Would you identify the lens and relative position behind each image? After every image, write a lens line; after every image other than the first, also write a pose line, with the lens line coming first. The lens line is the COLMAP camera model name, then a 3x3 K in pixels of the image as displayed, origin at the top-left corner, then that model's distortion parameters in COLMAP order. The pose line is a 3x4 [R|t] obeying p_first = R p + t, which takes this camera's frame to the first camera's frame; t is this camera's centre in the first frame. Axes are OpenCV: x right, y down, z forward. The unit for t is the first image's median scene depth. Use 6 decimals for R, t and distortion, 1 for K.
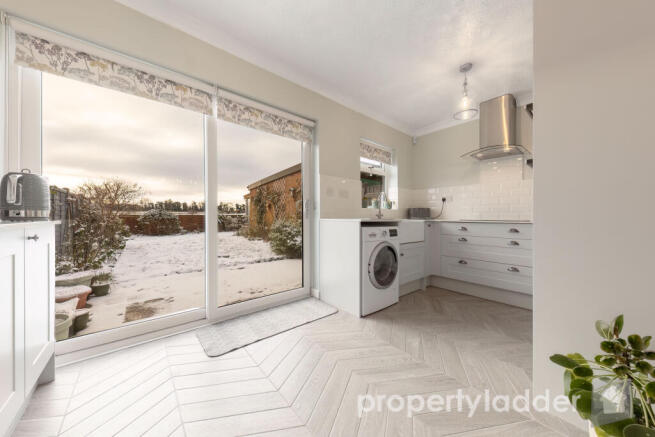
lens RADIAL K [[223.9, 0, 328.0], [0, 223.9, 220.6], [0, 0, 1]] dist [0.002203, -0.000178]
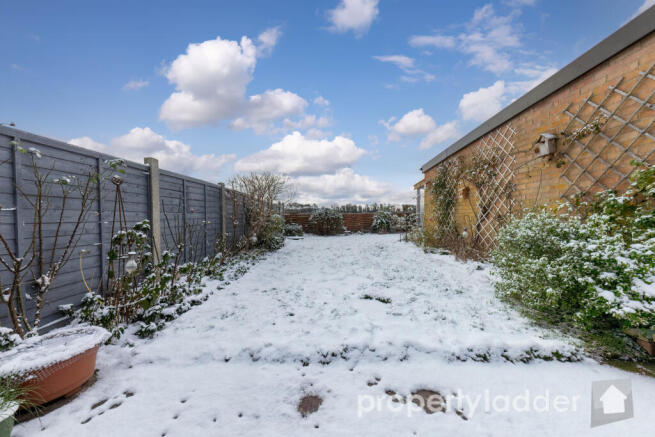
lens RADIAL K [[223.9, 0, 328.0], [0, 223.9, 220.6], [0, 0, 1]] dist [0.002203, -0.000178]
pose [[0.757774, 0.000875, -0.652516, -0.180307], [-0.002168, 0.999997, -0.001177, 0.004866], [0.652513, 0.002307, 0.757774, 0.428562]]
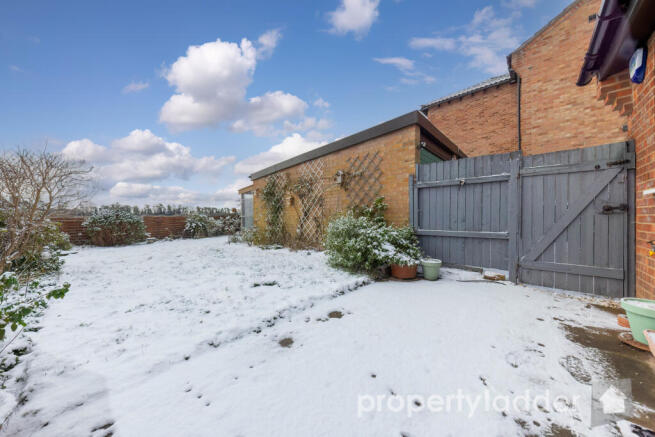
lens RADIAL K [[228.2, 0, 323.9], [0, 228.2, 219.8], [0, 0, 1]] dist [0.000368, -0.000129]
pose [[0.992533, -0.020623, 0.120223, -0.275277], [0.021927, 0.999714, -0.009531, 0.006867], [-0.119993, 0.012096, 0.992701, 0.299285]]
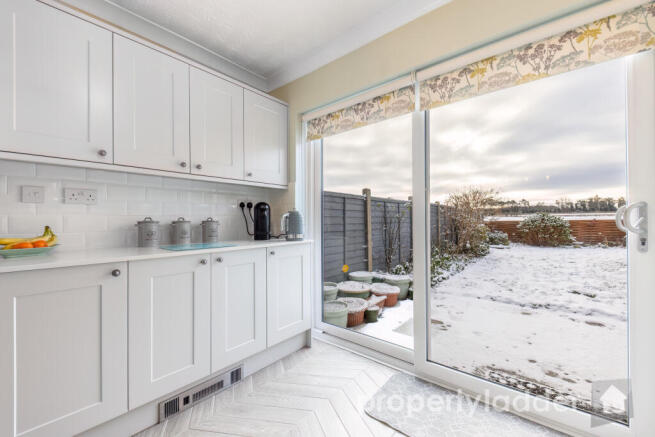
lens RADIAL K [[264.4, 0, 327.8], [0, 264.4, 220.4], [0, 0, 1]] dist [0.001809, -0.000080]
pose [[0.162315, -0.007849, -0.986708, 0.089487], [-0.007674, 0.999928, -0.009216, -0.018522], [0.986709, 0.009068, 0.162243, 0.141784]]
